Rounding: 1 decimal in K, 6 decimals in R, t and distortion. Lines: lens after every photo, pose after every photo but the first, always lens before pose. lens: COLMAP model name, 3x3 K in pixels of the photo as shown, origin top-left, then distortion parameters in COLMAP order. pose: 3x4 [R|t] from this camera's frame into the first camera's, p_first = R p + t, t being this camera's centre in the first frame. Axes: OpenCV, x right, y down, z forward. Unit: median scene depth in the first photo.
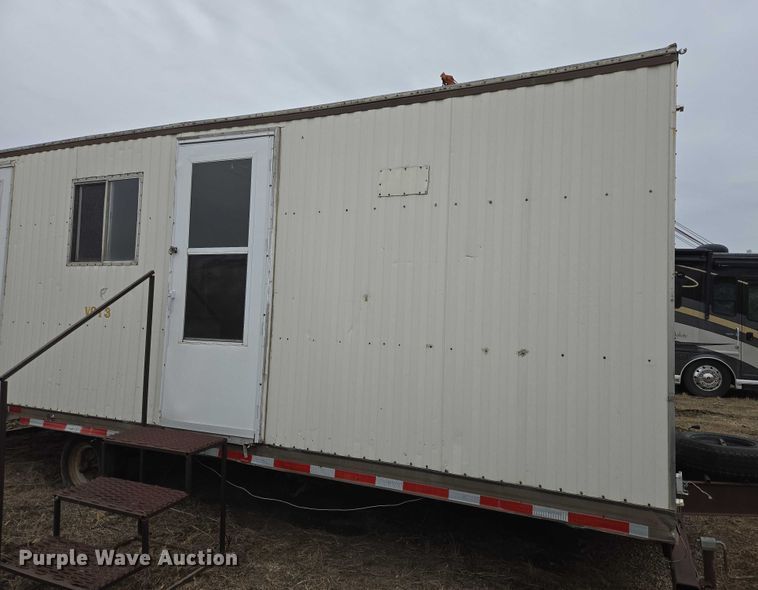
lens RADIAL K [[513.5, 0, 408.5], [0, 513.5, 295.5], [0, 0, 1]] dist [0.057885, -0.048447]
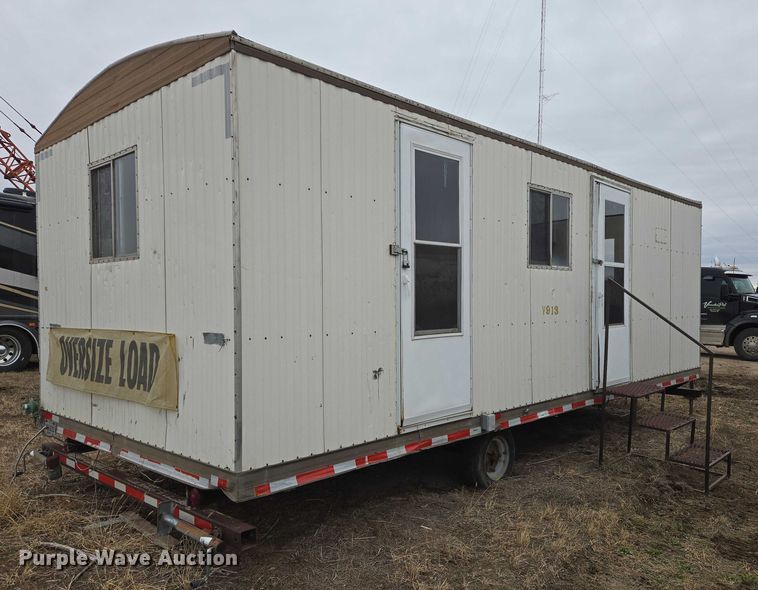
lens RADIAL K [[587.1, 0, 381.5], [0, 587.1, 315.1], [0, 0, 1]] dist [0.063935, -0.001562]
pose [[0.374428, -0.060371, 0.925289, -1.912346], [-0.033091, 0.996373, 0.078400, -0.046095], [-0.926665, -0.059974, 0.371072, 0.850631]]
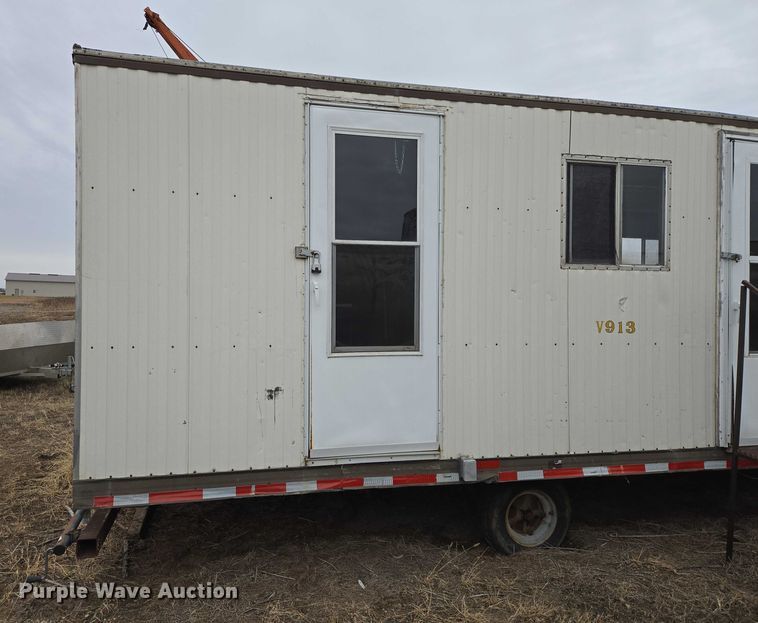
lens RADIAL K [[490.2, 0, 334.3], [0, 490.2, 324.0], [0, 0, 1]] dist [0.062477, -0.043677]
pose [[0.828315, -0.037884, 0.558981, -1.383262], [-0.002858, 0.997413, 0.071834, -0.027433], [-0.560256, -0.061098, 0.826063, 0.593833]]
